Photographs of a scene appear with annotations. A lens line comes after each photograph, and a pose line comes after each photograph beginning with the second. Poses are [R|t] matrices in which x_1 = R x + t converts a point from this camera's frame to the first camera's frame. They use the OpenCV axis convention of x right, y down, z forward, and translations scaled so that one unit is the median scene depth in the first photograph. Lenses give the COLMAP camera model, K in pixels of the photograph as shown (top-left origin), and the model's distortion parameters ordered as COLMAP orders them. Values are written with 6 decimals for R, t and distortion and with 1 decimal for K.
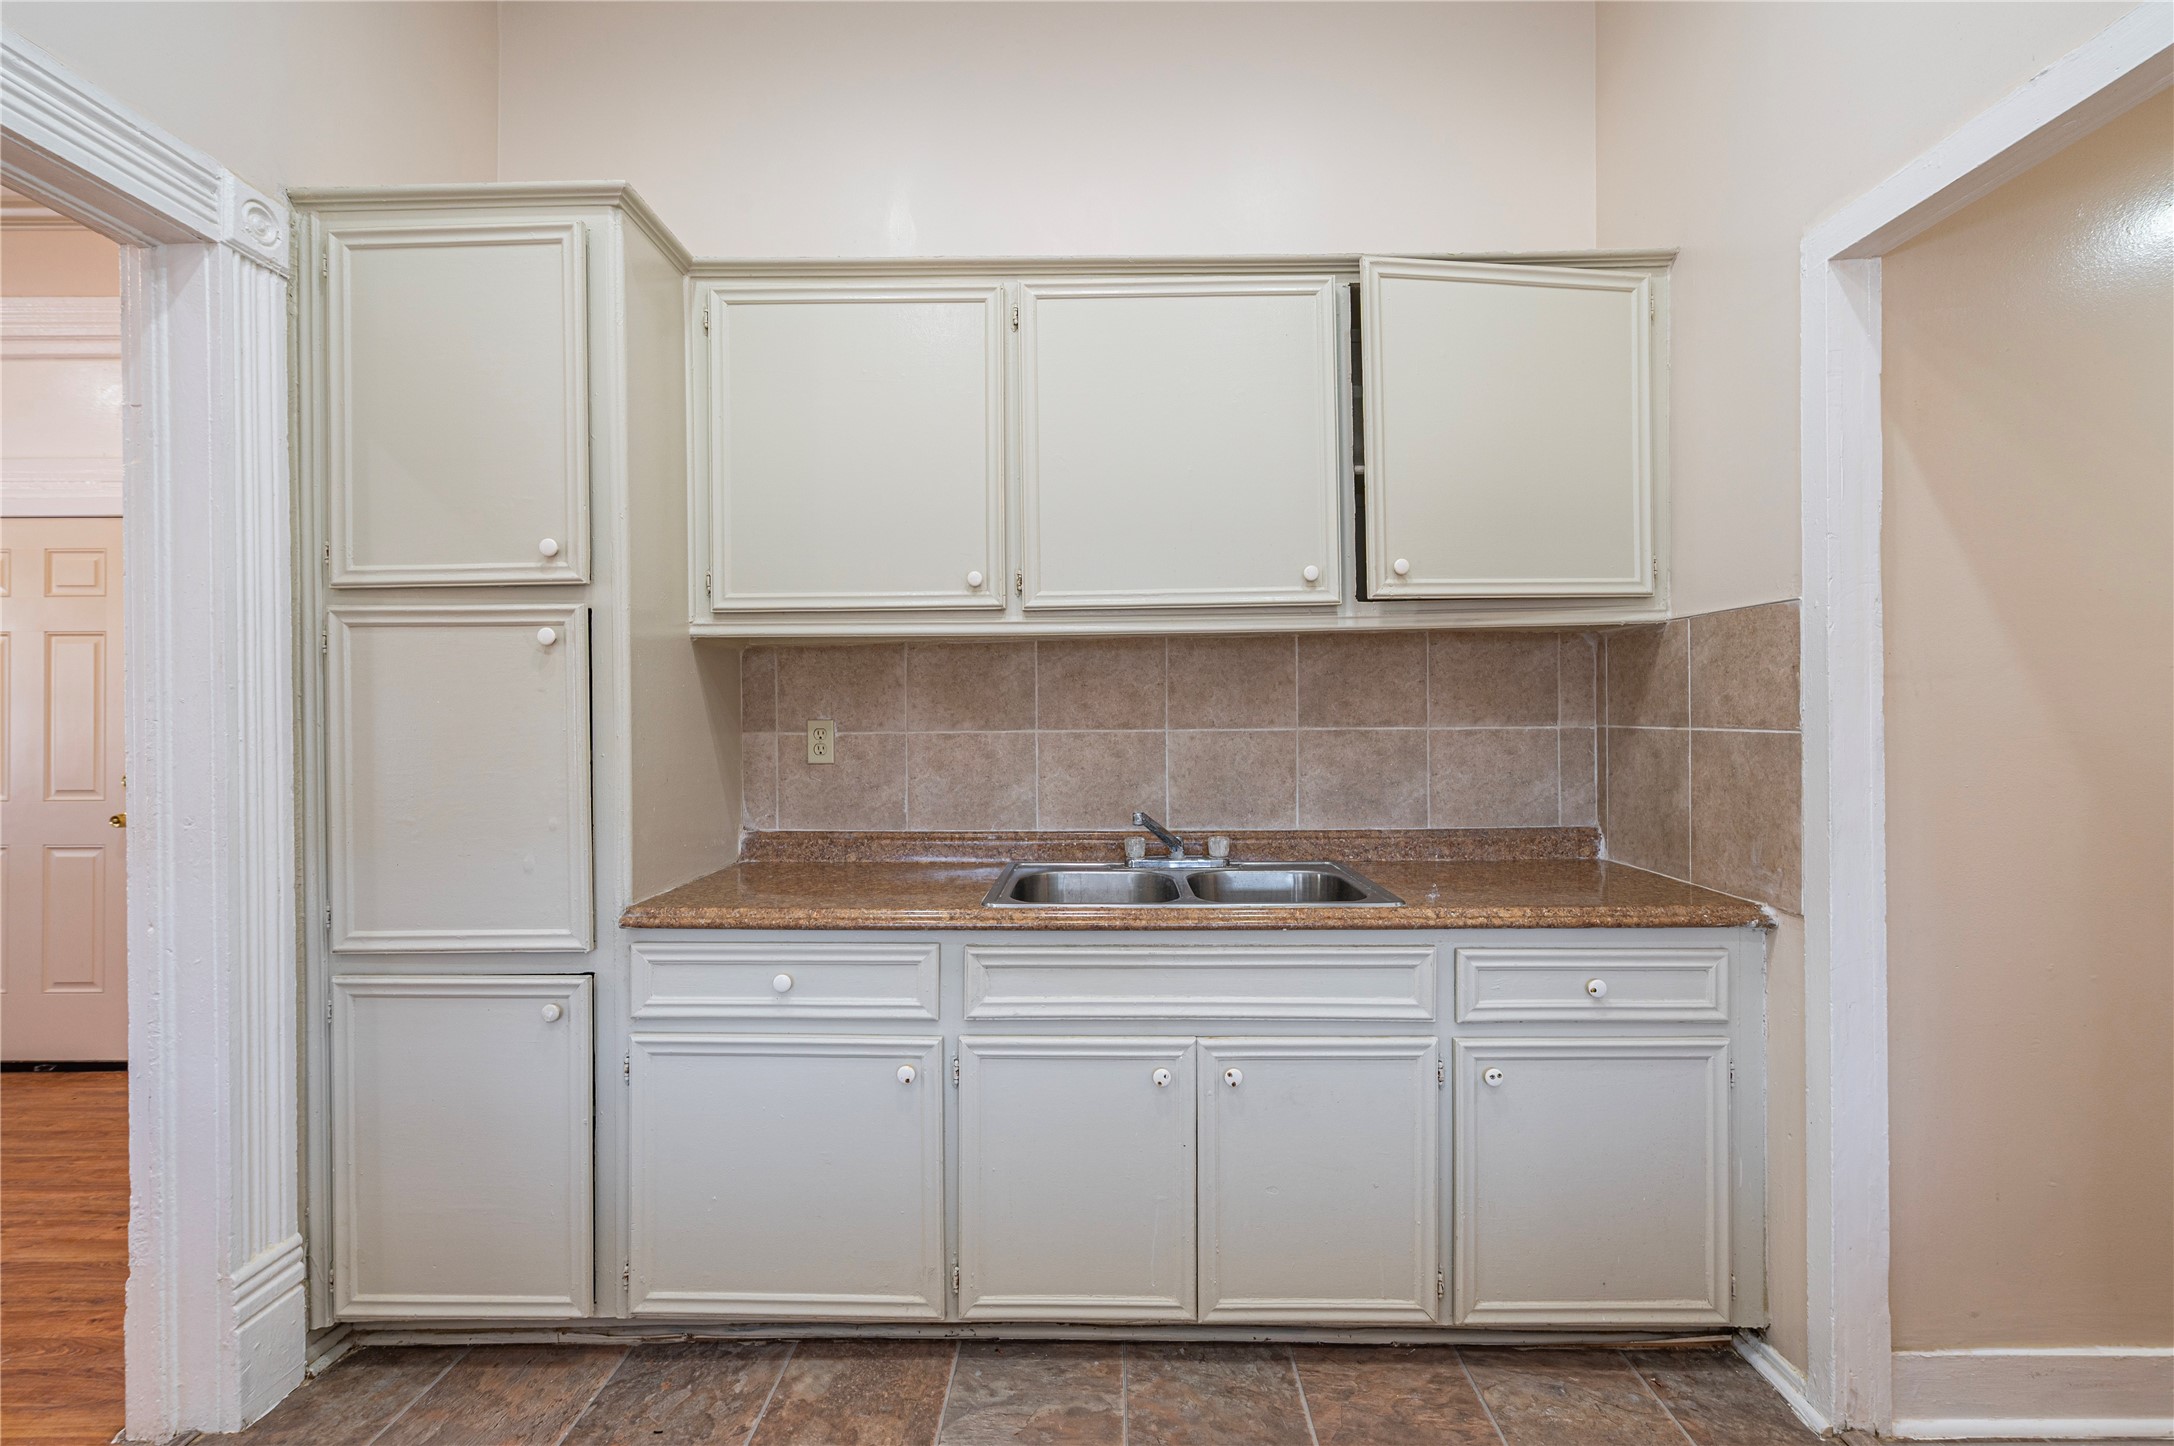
lens RADIAL K [[967.6, 0, 1082.1], [0, 967.6, 706.1], [0, 0, 1]] dist [0.002304, -0.000239]
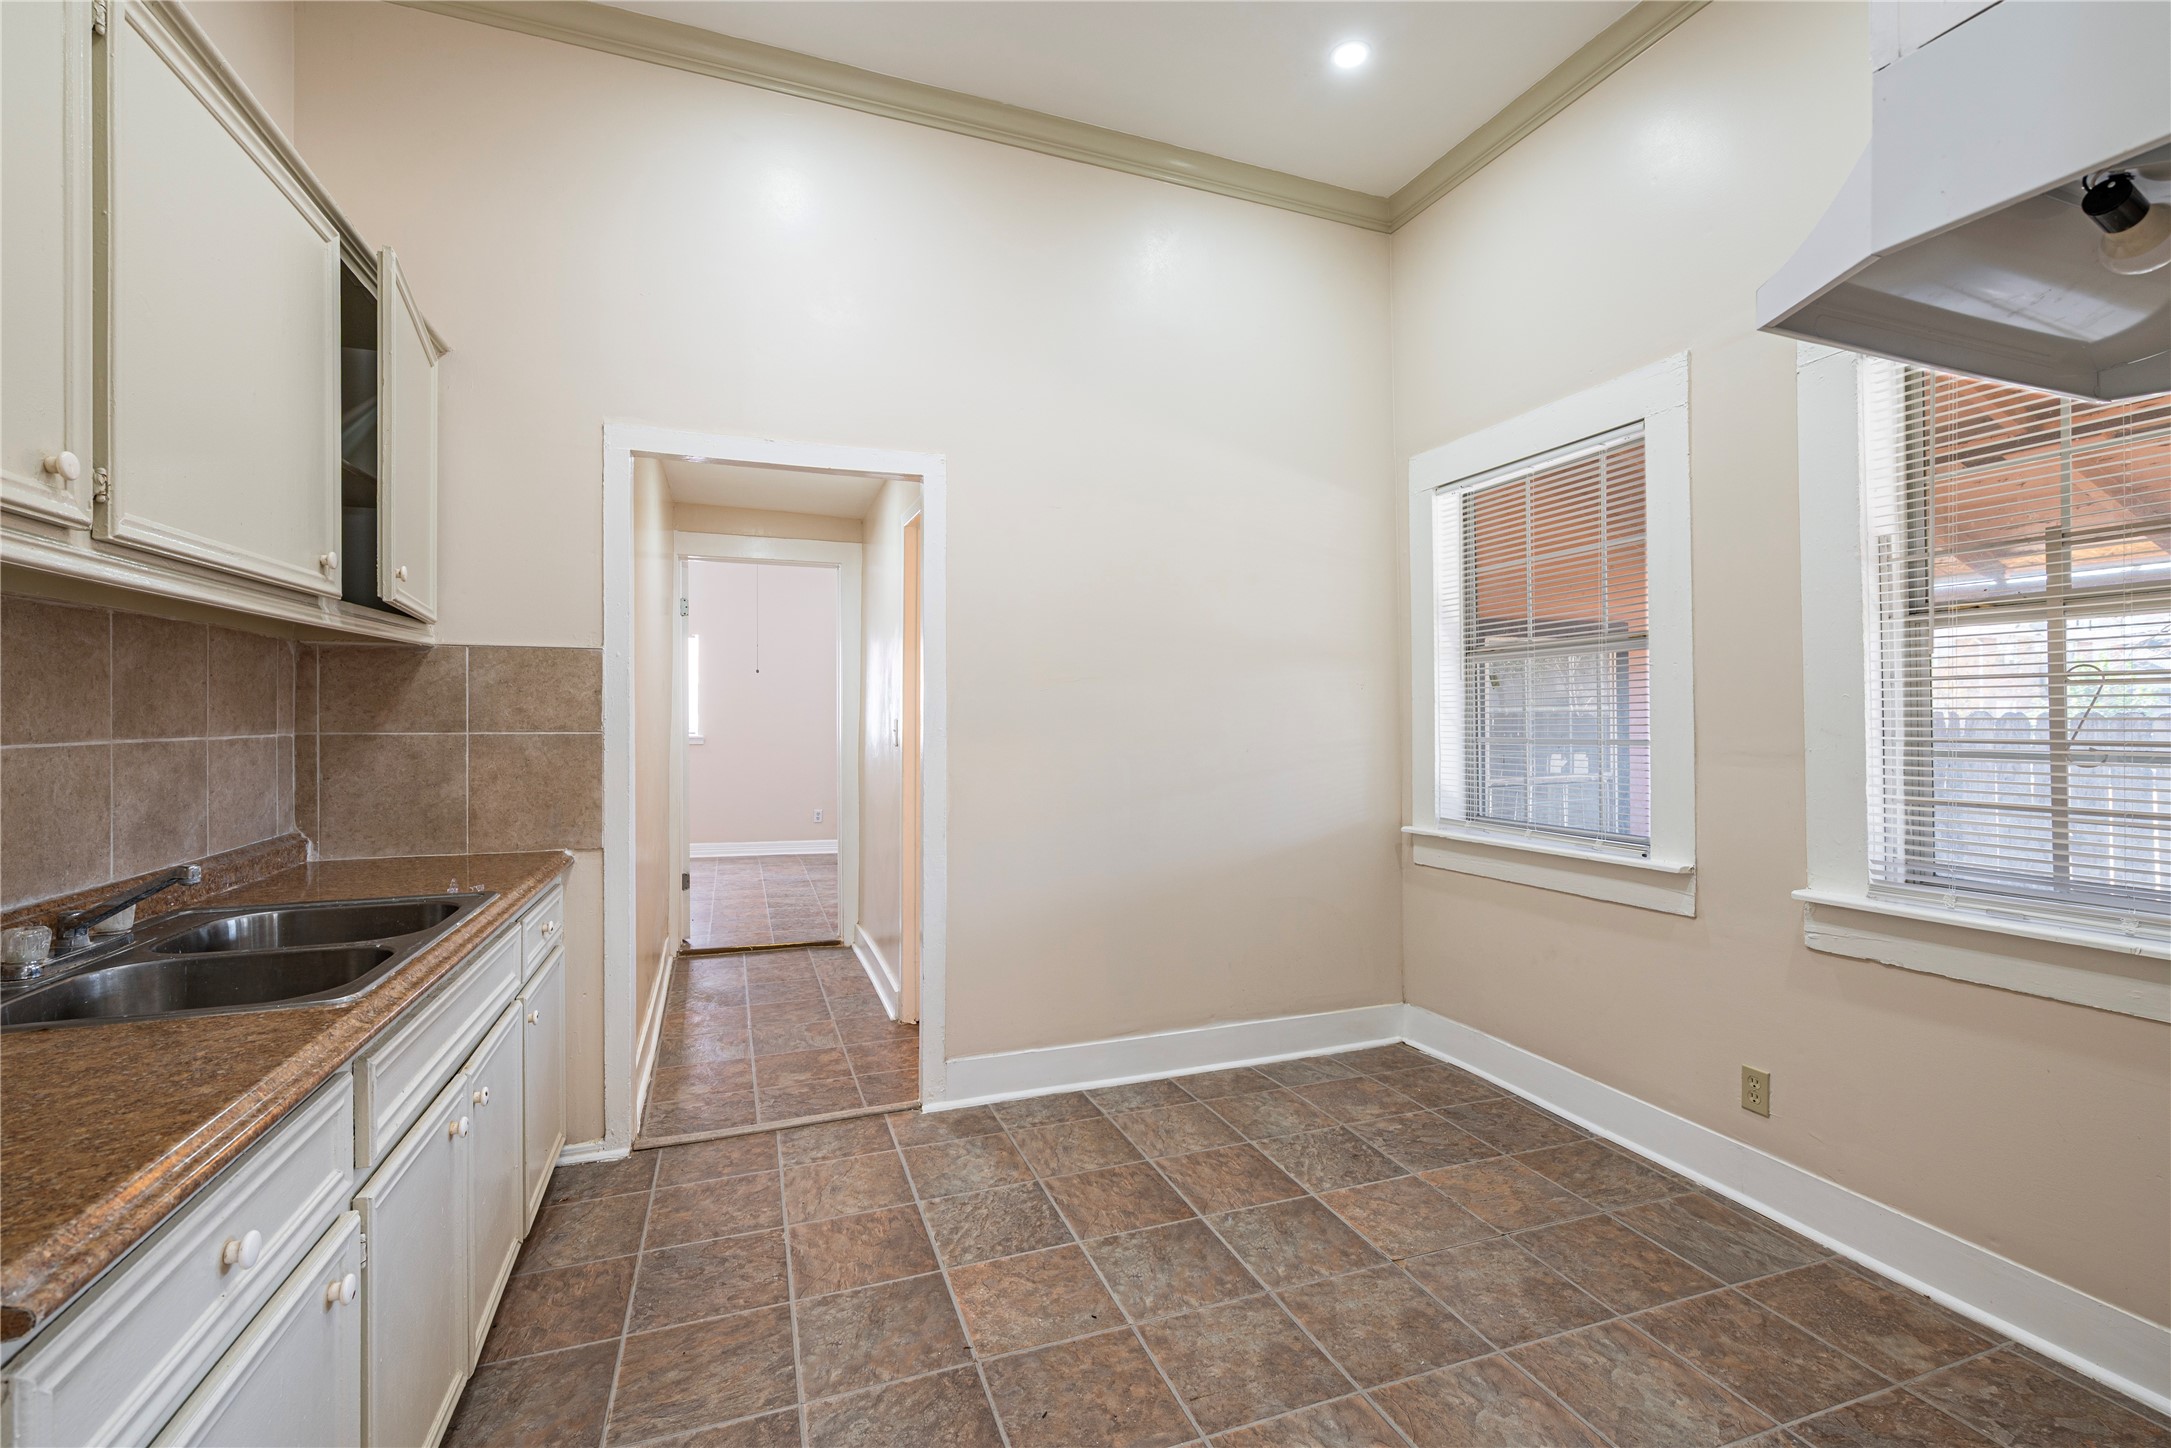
lens RADIAL K [[922.9, 0, 1089.9], [0, 922.9, 723.8], [0, 0, 1]] dist [-0.000623, -0.000443]
pose [[-0.361450, -0.000099, 0.932391, -0.795061], [-0.004771, 0.999987, -0.001744, 0.009208], [-0.932379, -0.005079, -0.361446, 0.669173]]
